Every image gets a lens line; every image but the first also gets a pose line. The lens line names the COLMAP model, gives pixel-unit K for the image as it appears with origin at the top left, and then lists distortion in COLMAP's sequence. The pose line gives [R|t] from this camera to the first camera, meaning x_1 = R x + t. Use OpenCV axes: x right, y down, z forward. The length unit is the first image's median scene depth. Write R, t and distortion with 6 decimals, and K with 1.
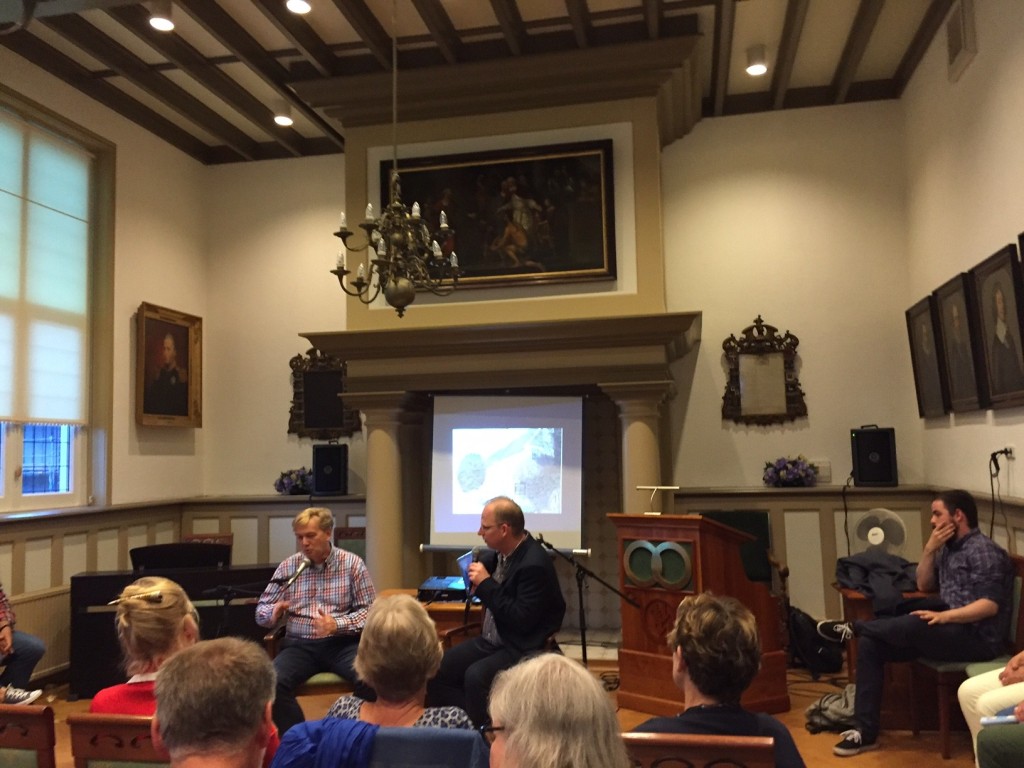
lens RADIAL K [[881.4, 0, 514.9], [0, 881.4, 387.2], [0, 0, 1]] dist [0.080900, -0.109796]
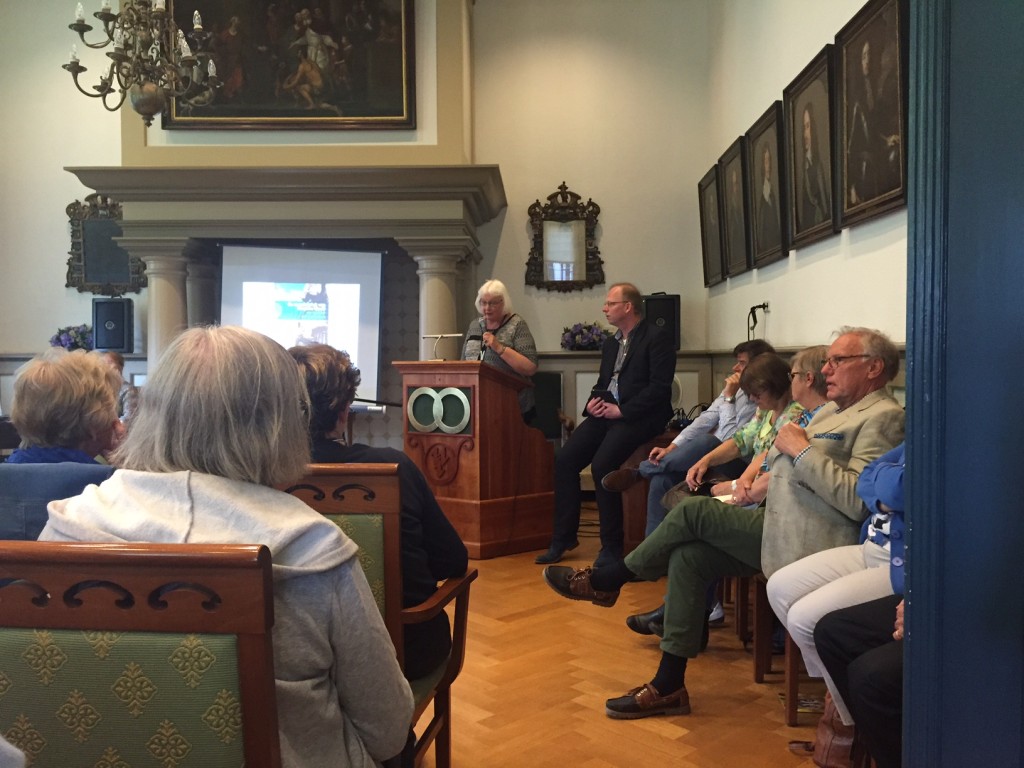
lens RADIAL K [[881.4, 0, 518.8], [0, 881.4, 386.6], [0, 0, 1]] dist [0.080900, -0.109796]
pose [[0.984860, 0.015387, 0.172668, 0.059964], [-0.033966, 0.993874, 0.105167, 0.050349], [-0.169992, -0.109440, 0.979350, -0.001076]]
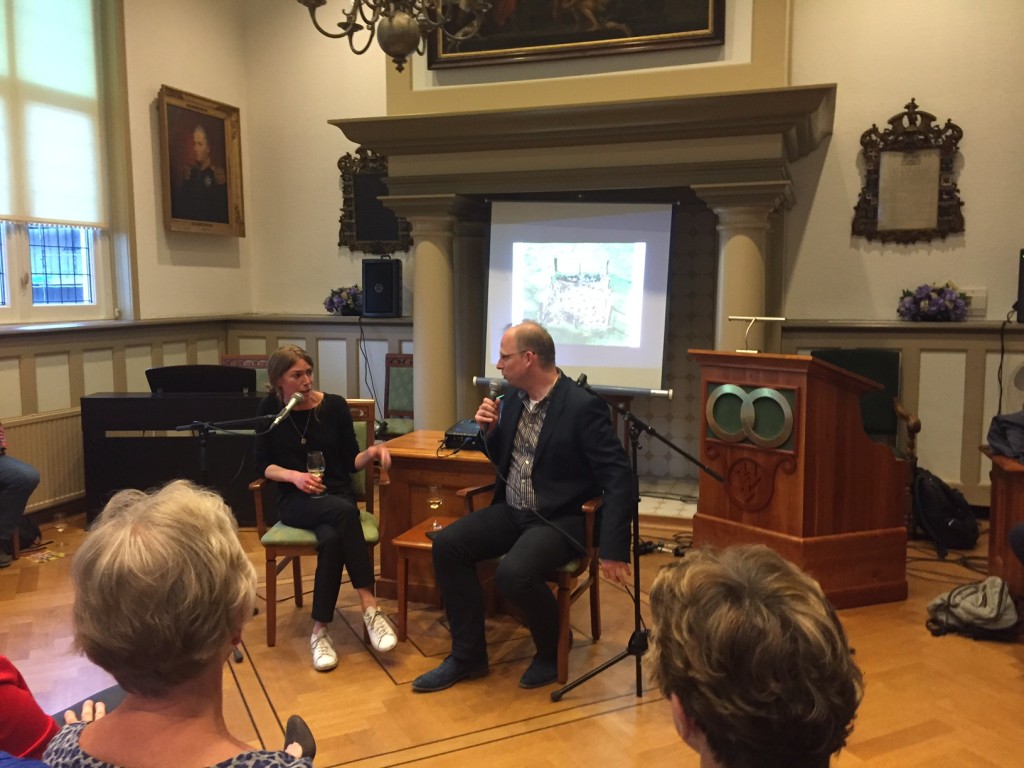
lens RADIAL K [[881.4, 0, 518.9], [0, 881.4, 386.5], [0, 0, 1]] dist [0.080900, -0.109796]
pose [[0.992247, 0.036546, -0.118786, 0.040079], [-0.012918, 0.980937, 0.193894, 0.019687], [0.123608, -0.190857, 0.973804, 0.166398]]
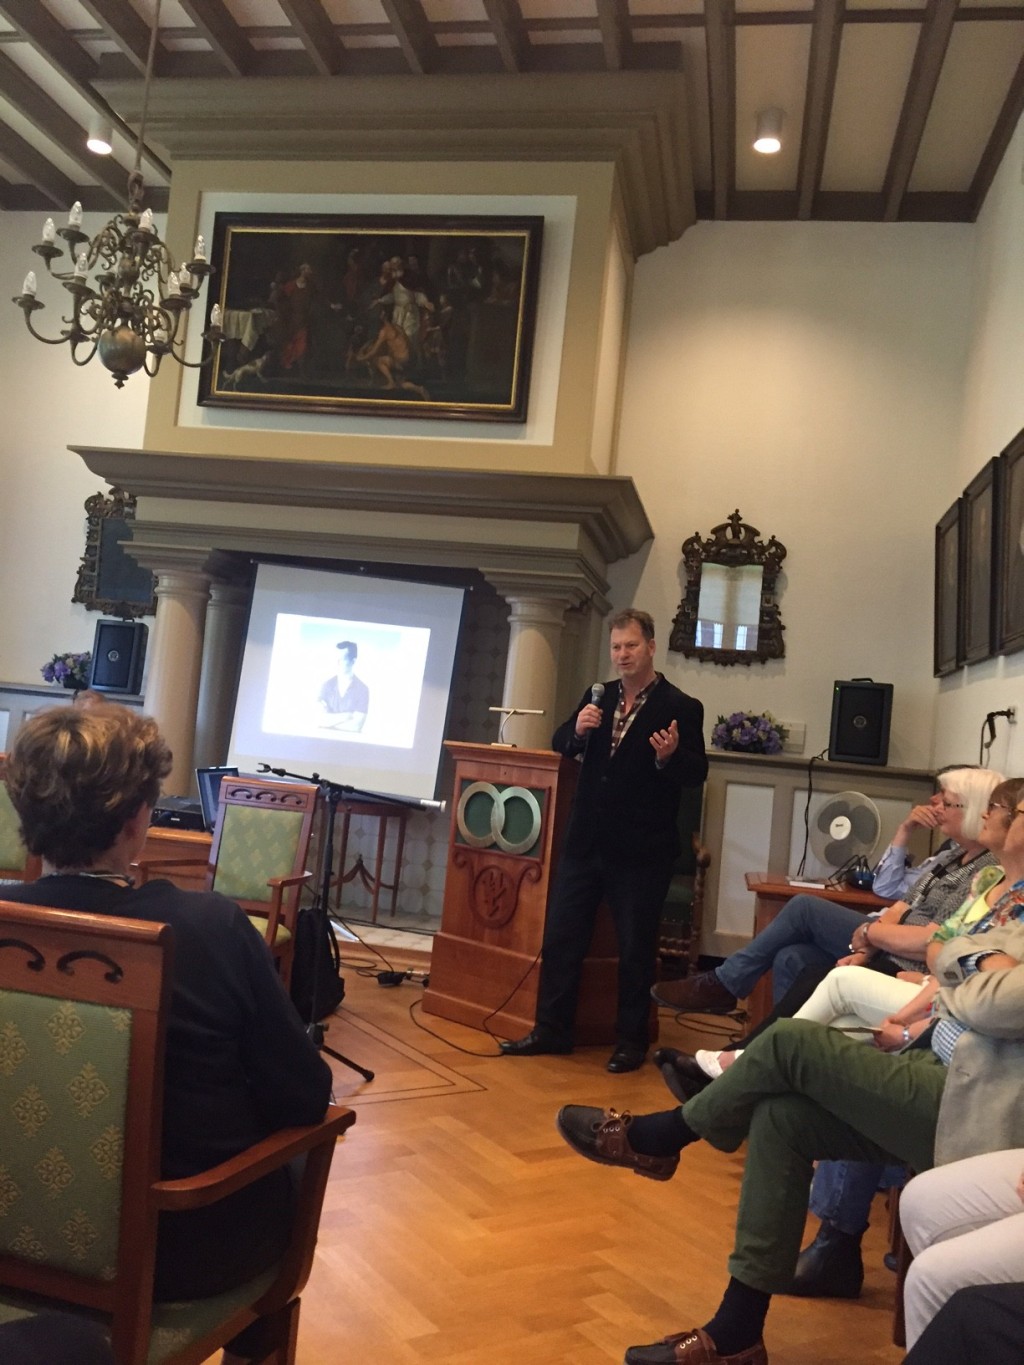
lens RADIAL K [[1174.9, 0, 521.5], [0, 1174.9, 689.5], [0, 0, 1]] dist [0.080900, -0.109796]
pose [[0.992537, 0.121605, 0.009065, 0.123559], [-0.121880, 0.991664, 0.041809, 0.046498], [-0.003906, -0.042602, 0.999085, 0.059205]]
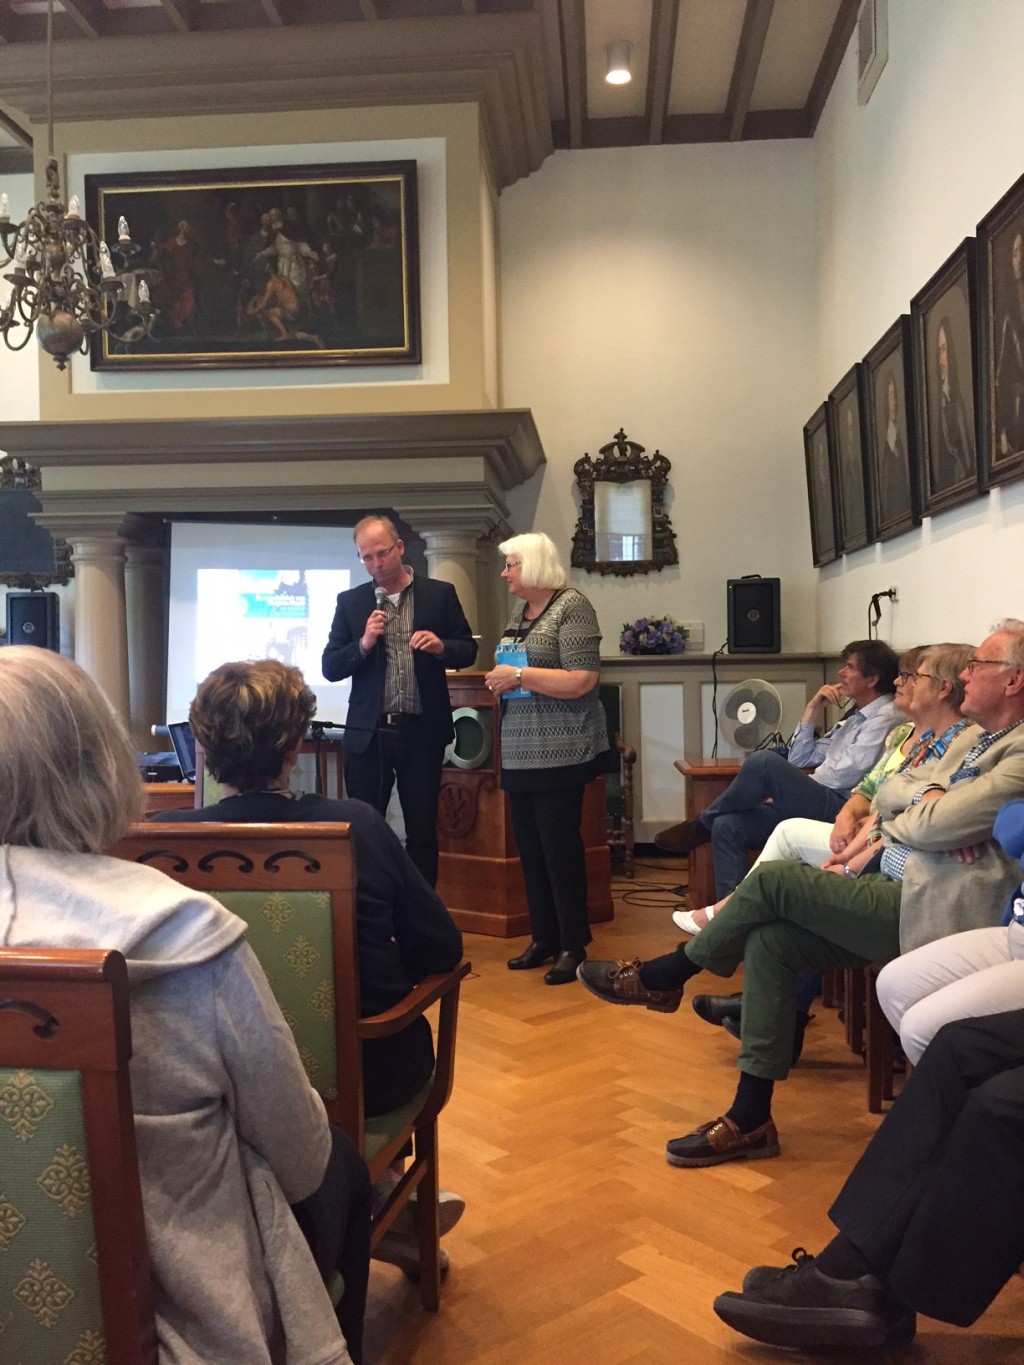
lens RADIAL K [[1174.9, 0, 521.7], [0, 1174.9, 691.0], [0, 0, 1]] dist [0.080900, -0.109796]
pose [[0.992230, 0.008480, 0.124129, 0.075343], [-0.020909, 0.994850, 0.099174, 0.046501], [-0.122649, -0.100999, 0.987298, 0.001346]]
